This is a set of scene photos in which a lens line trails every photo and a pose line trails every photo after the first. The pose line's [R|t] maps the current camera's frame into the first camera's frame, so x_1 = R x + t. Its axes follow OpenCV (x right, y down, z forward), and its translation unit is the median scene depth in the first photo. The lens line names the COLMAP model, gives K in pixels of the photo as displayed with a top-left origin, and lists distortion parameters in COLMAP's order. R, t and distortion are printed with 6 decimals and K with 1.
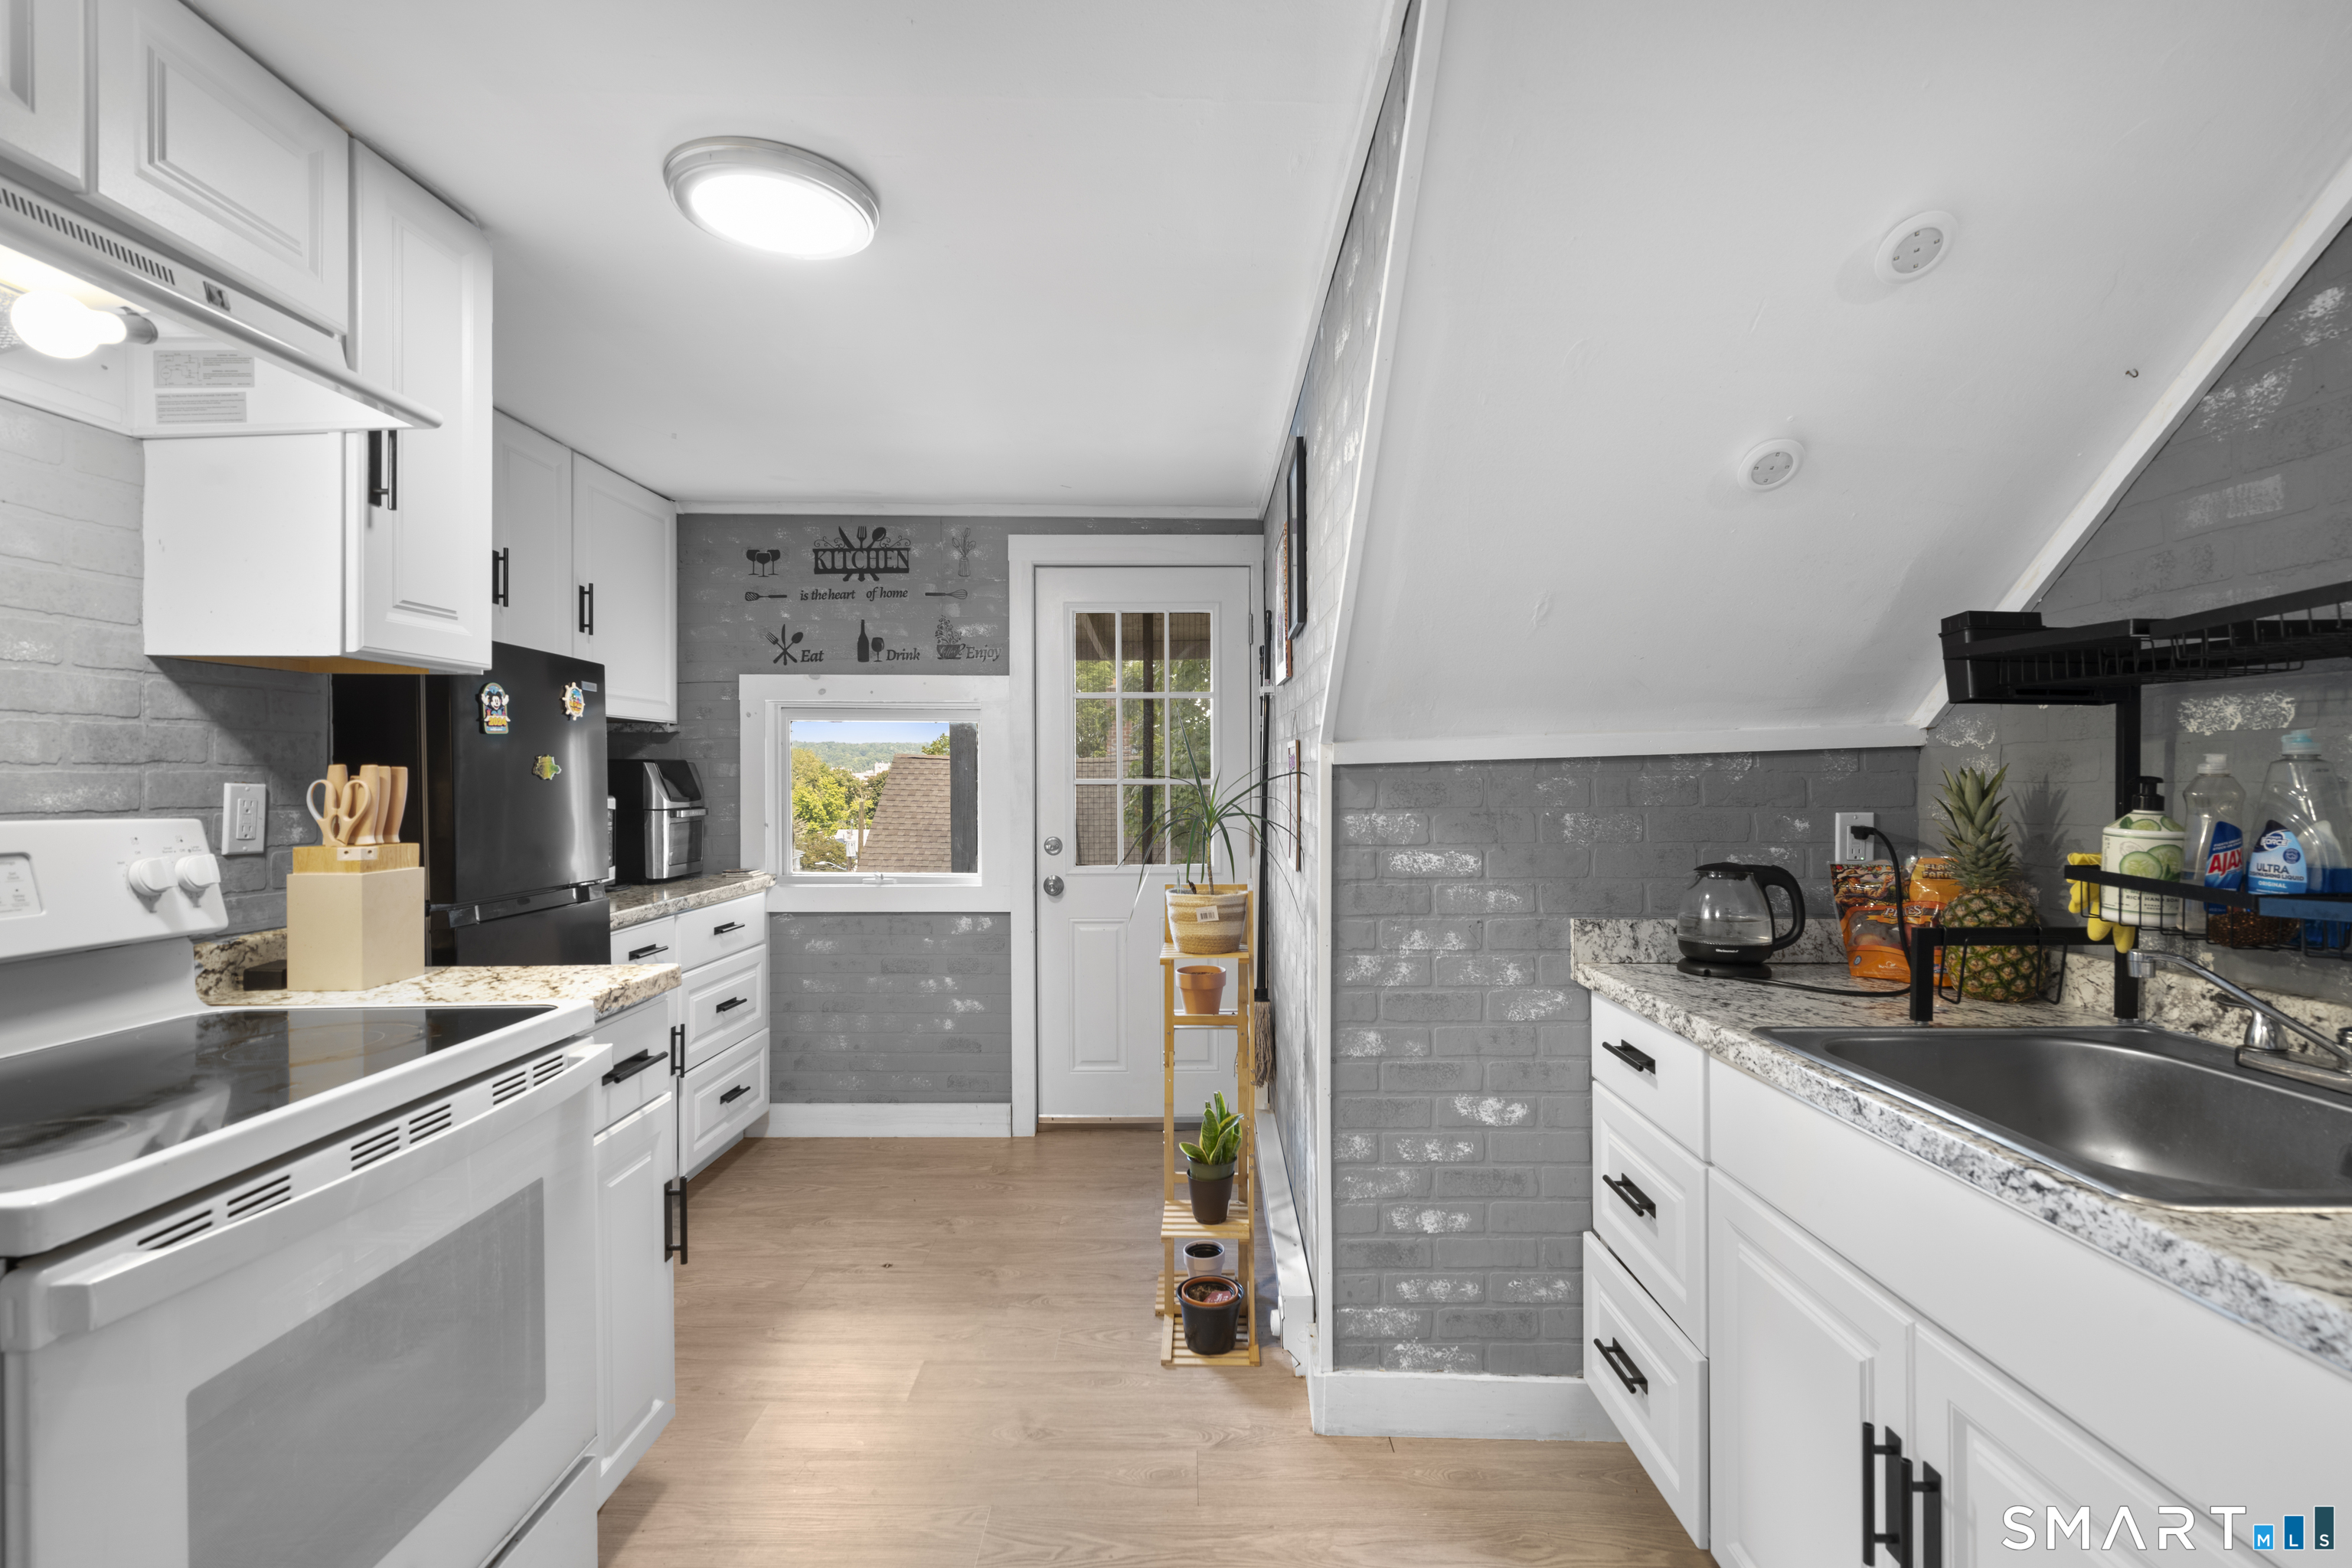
lens RADIAL K [[1065.3, 0, 1176.0], [0, 1065.3, 784.0], [0, 0, 1]] dist [-0.012145, 0.006634]
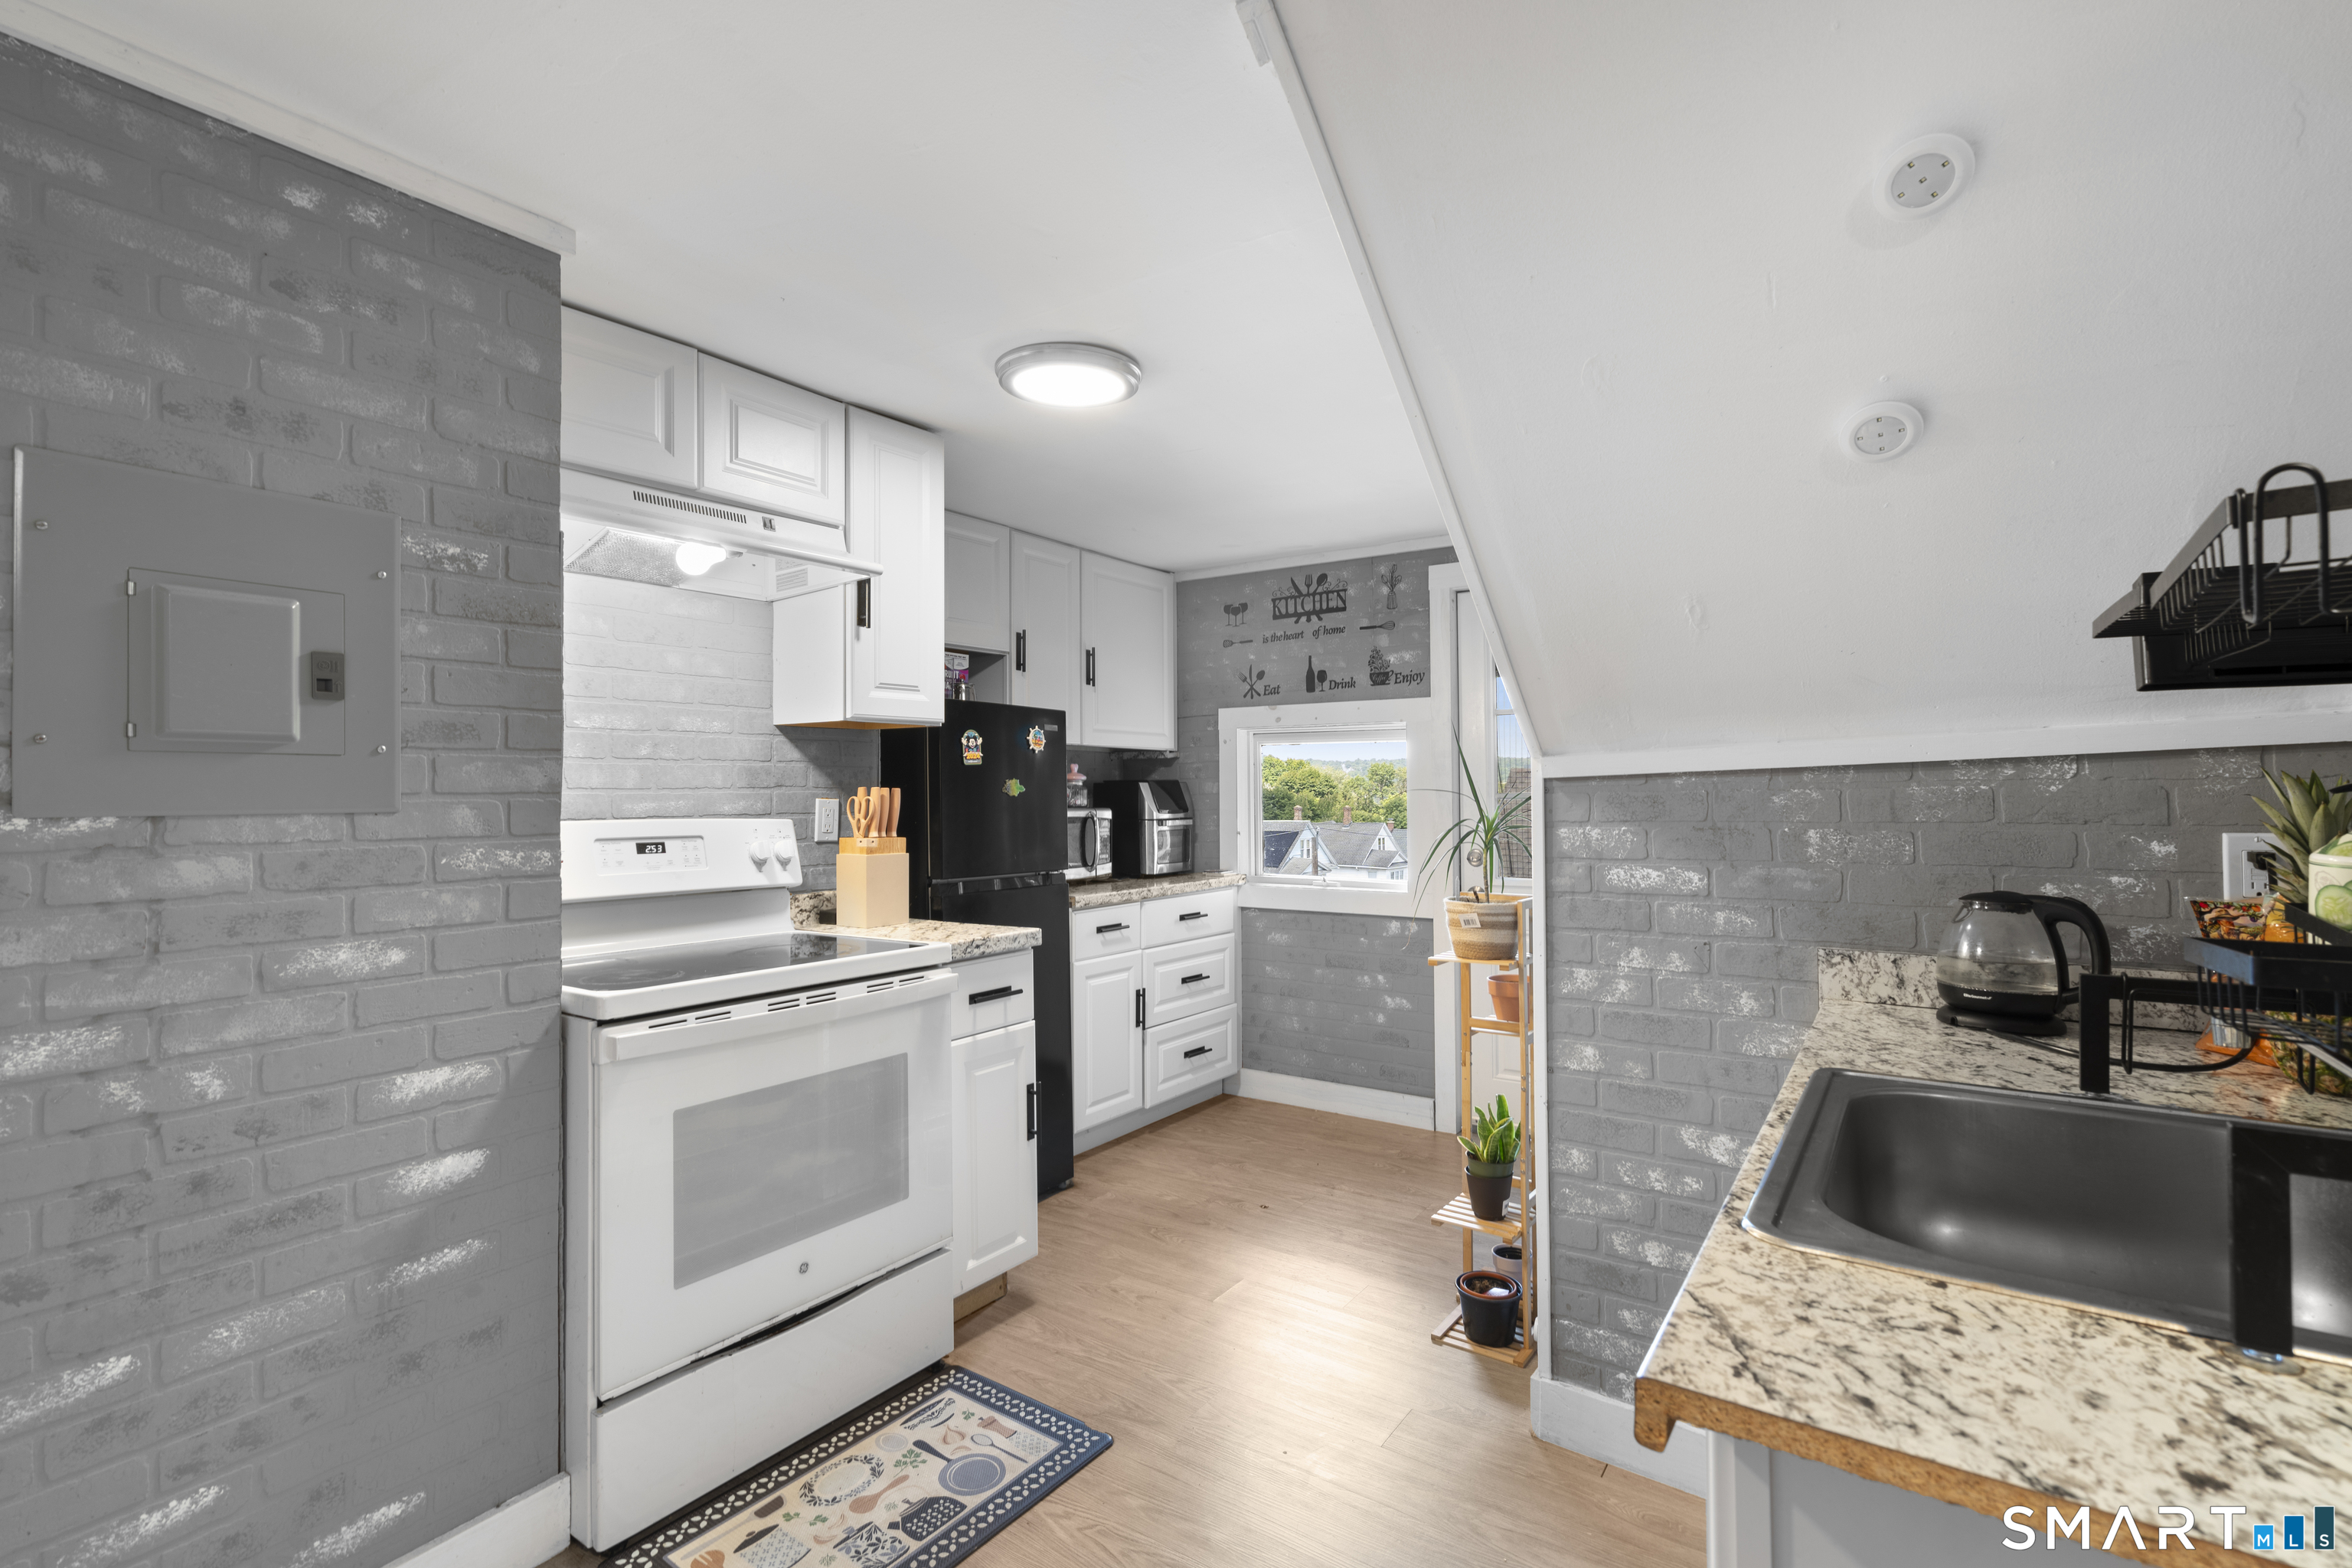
lens RADIAL K [[1065.3, 0, 1176.0], [0, 1065.3, 784.0], [0, 0, 1]] dist [-0.012145, 0.006634]
pose [[0.817932, -0.010330, -0.575222, 0.441684], [0.001776, 0.999879, -0.015431, 0.002413], [0.575312, 0.011600, 0.817852, -0.035992]]
